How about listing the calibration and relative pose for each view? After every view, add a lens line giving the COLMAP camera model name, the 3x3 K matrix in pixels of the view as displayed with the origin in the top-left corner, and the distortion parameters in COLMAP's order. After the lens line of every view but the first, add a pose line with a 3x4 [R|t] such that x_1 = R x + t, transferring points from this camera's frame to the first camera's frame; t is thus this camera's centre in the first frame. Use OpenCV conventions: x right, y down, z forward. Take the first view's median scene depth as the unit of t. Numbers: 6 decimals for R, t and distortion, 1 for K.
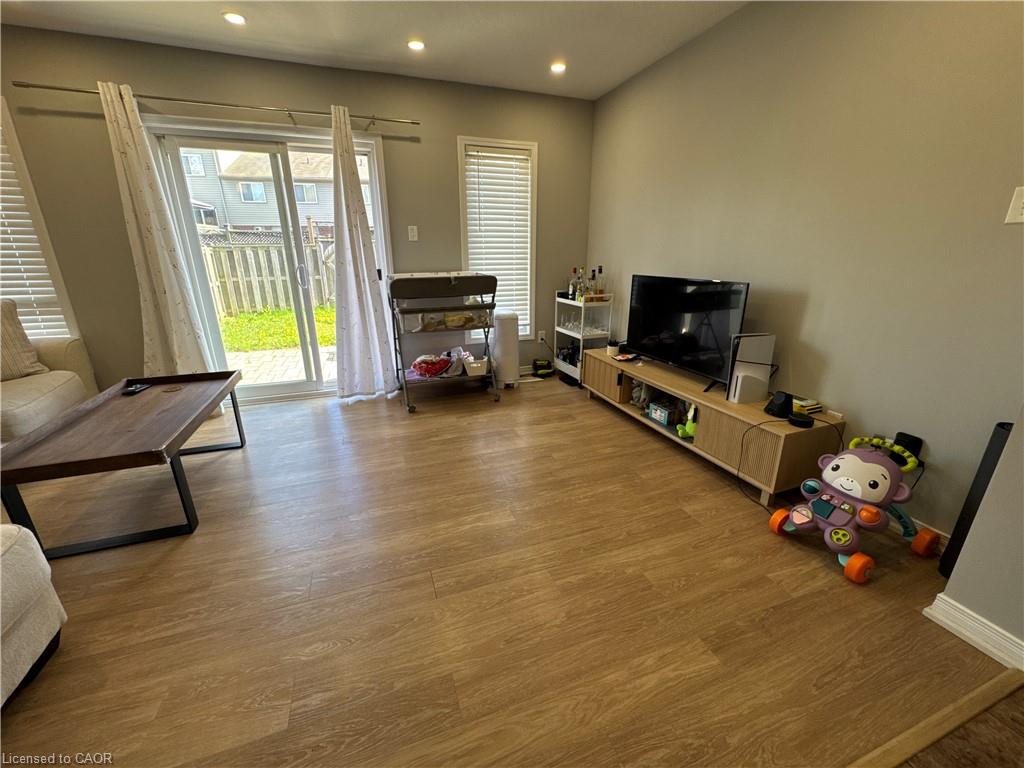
lens RADIAL K [[408.5, 0, 514.4], [0, 408.5, 385.0], [0, 0, 1]] dist [-0.003503, 0.000238]
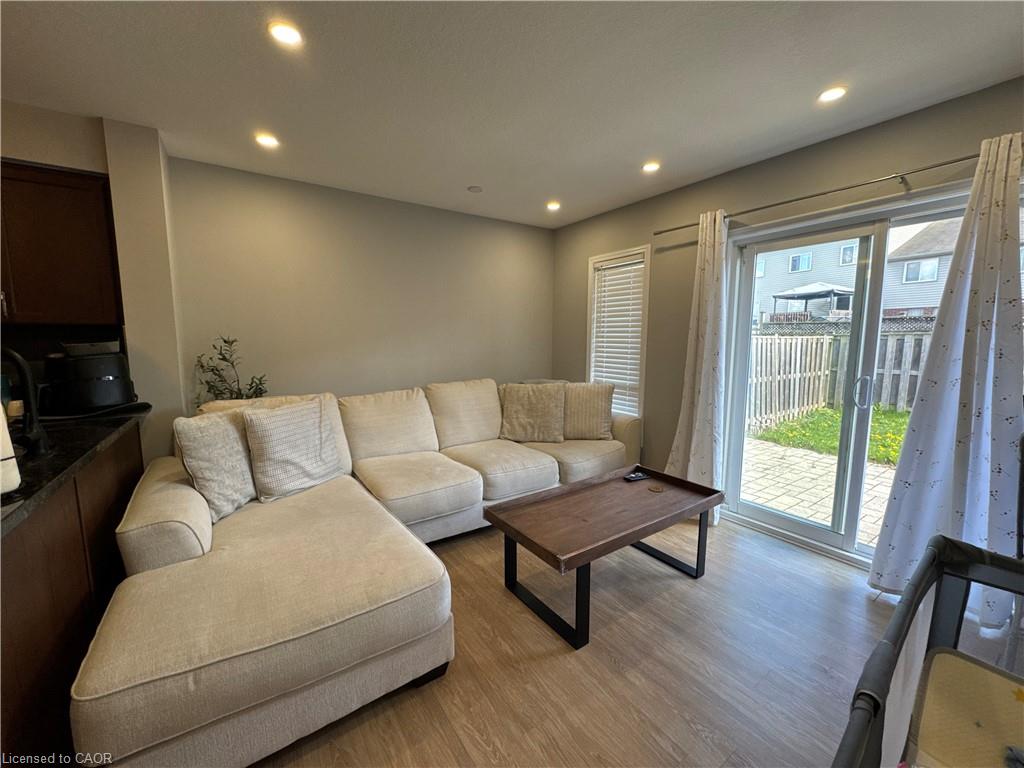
lens RADIAL K [[408.5, 0, 516.2], [0, 408.5, 385.2], [0, 0, 1]] dist [-0.003503, 0.000238]
pose [[0.251612, 0.115924, -0.960861, 0.013071], [-0.297344, 0.954044, 0.037239, -0.131759], [0.921020, 0.276336, 0.274518, 0.257916]]
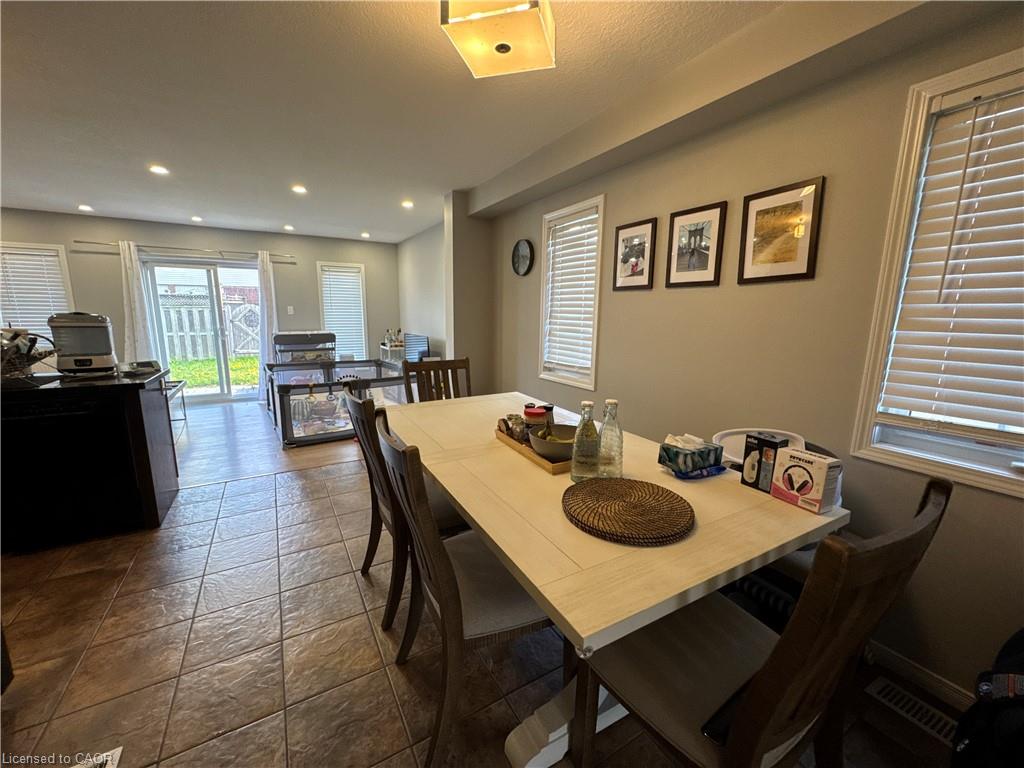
lens RADIAL K [[408.5, 0, 515.7], [0, 408.5, 385.9], [0, 0, 1]] dist [-0.003503, 0.000238]
pose [[0.982162, -0.019097, 0.187064, 0.430488], [0.043568, 0.990869, -0.127596, 0.261244], [-0.182919, 0.133470, 0.974026, -1.000038]]
